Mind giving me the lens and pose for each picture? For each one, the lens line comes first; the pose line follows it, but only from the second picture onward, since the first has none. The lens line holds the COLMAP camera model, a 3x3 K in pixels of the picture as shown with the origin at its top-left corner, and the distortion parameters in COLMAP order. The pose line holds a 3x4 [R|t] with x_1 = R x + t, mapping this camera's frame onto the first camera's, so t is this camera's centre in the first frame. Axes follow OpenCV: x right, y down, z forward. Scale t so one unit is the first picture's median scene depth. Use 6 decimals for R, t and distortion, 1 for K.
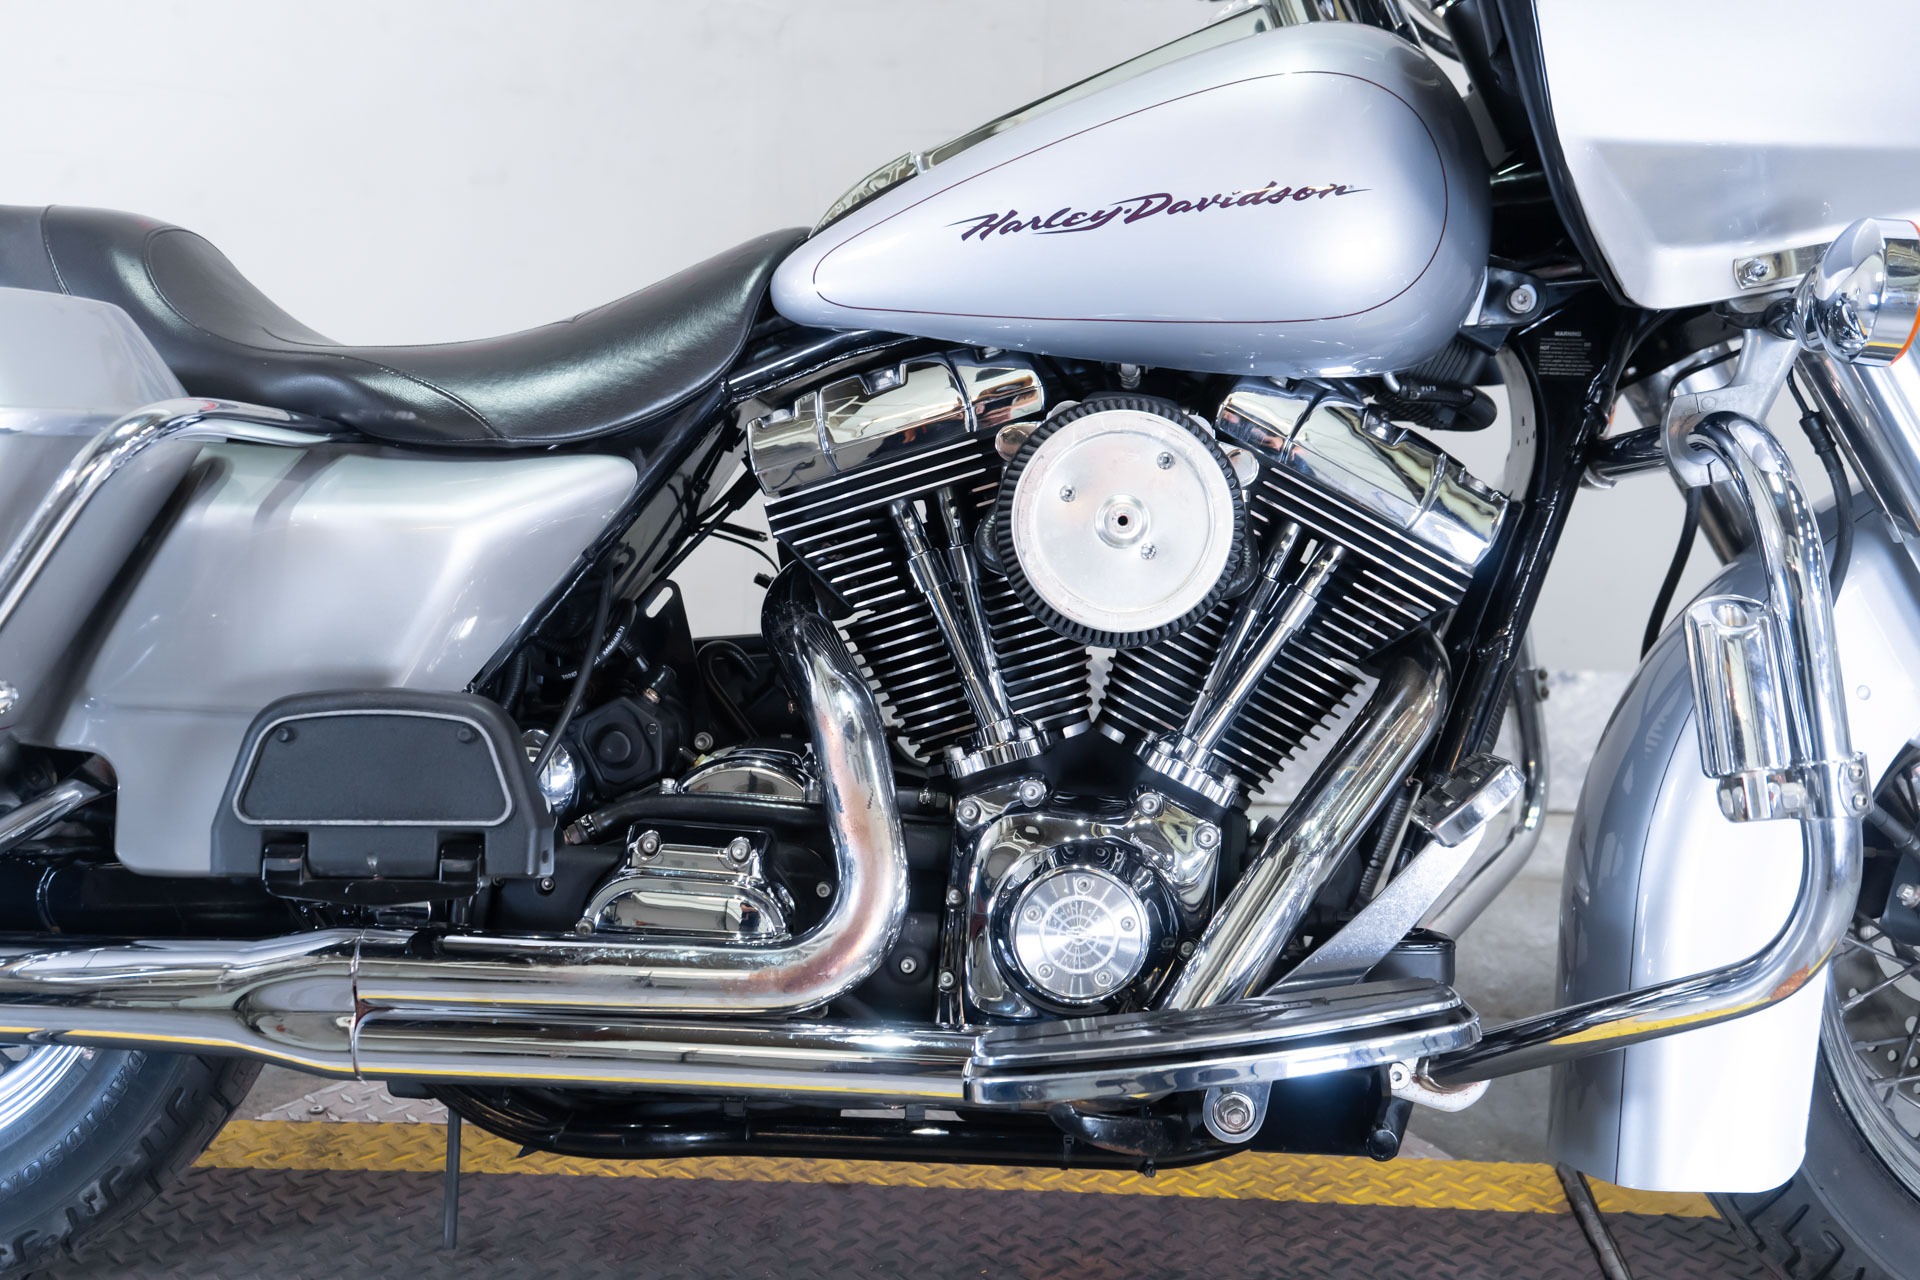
lens RADIAL K [[2169.1, 0, 959.8], [0, 2169.1, 648.0], [0, 0, 1]] dist [0.006532, 0.000000]
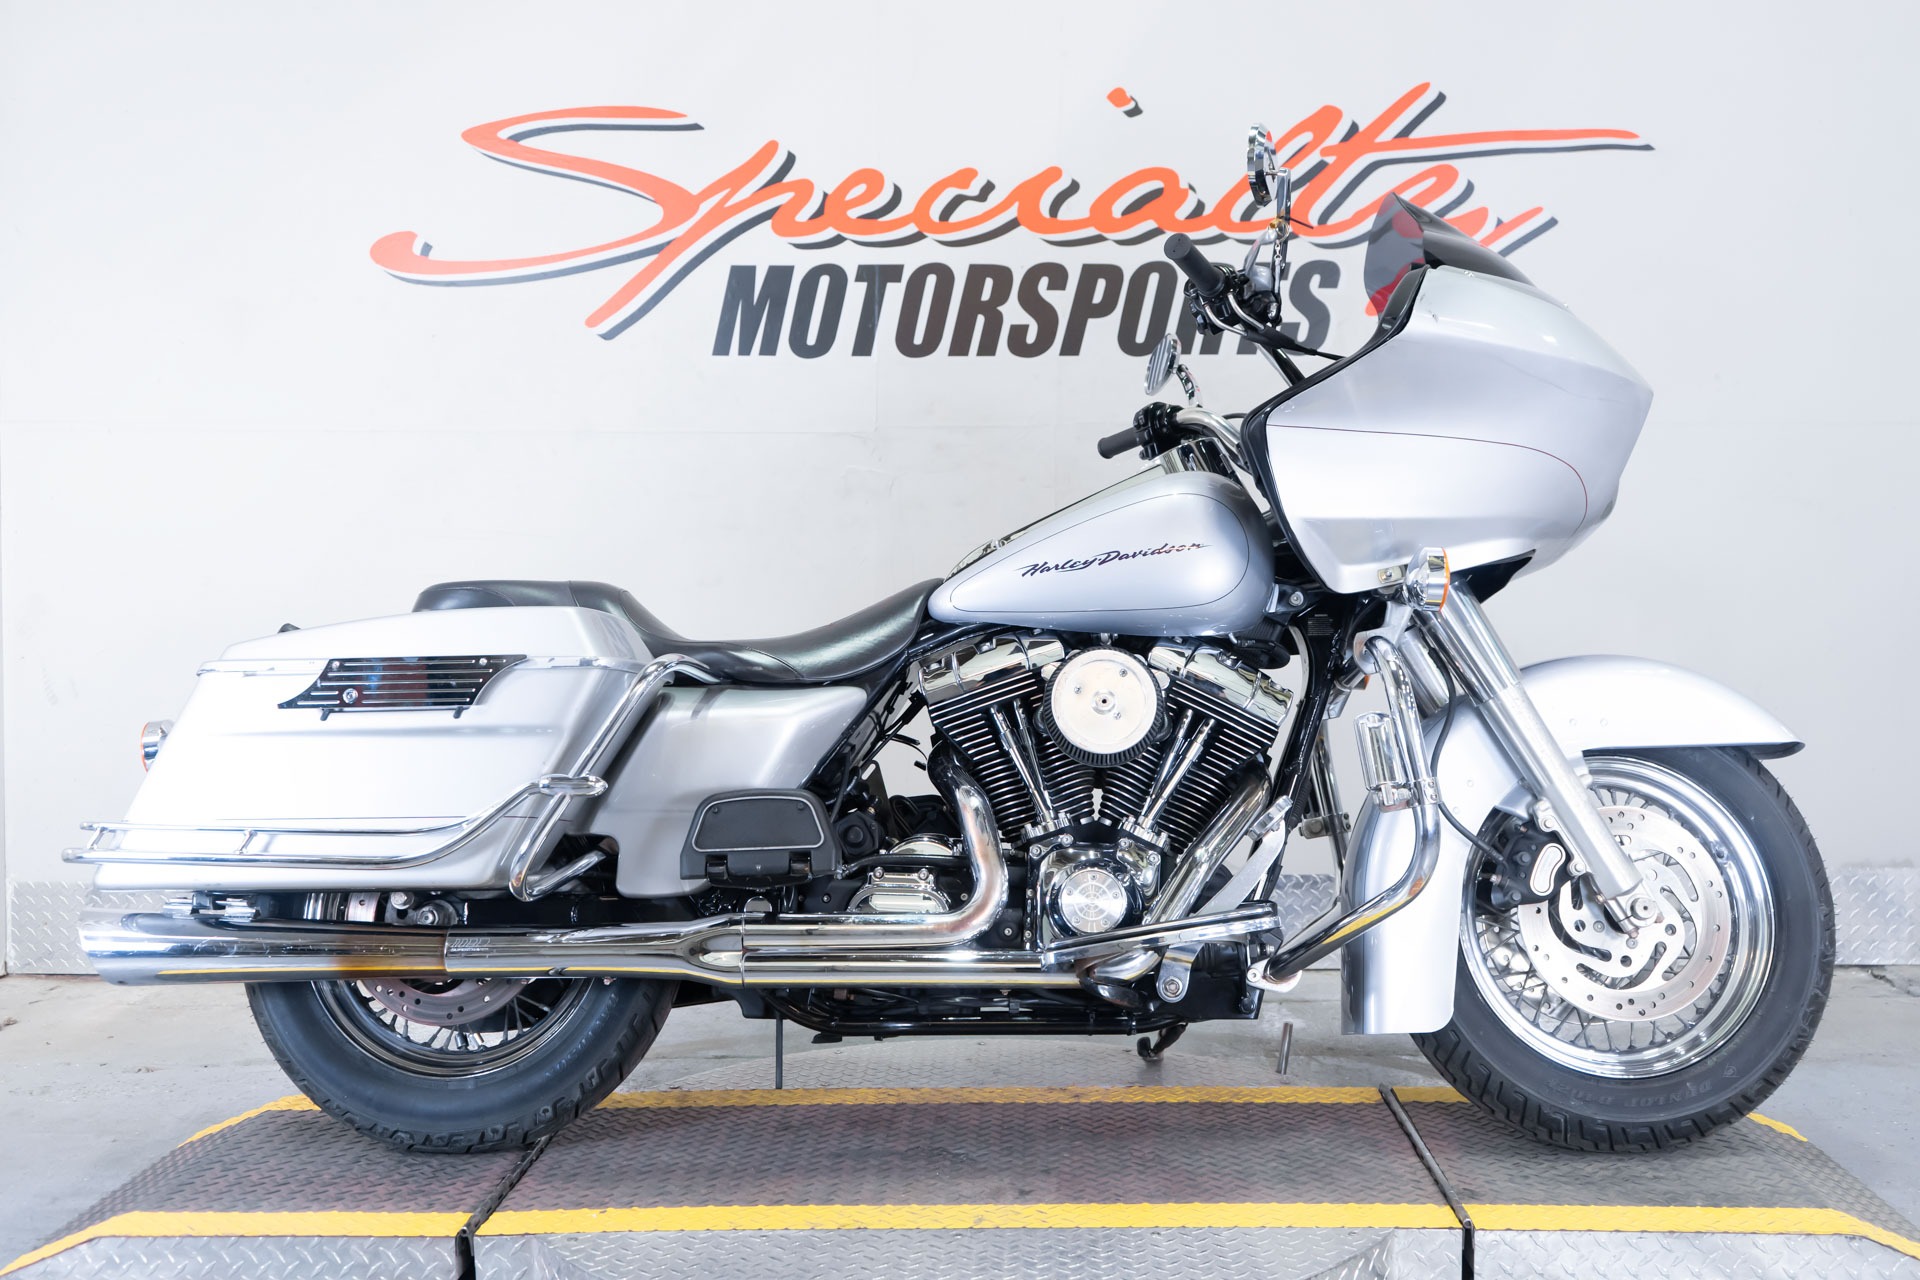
lens RADIAL K [[1918.6, 0, 955.1], [0, 1918.6, 627.5], [0, 0, 1]] dist [0.016133, 0.000000]
pose [[0.999429, -0.032717, -0.008454, -0.048484], [0.030369, 0.979358, -0.199840, 0.223320], [0.014818, 0.199469, 0.979792, -0.791776]]
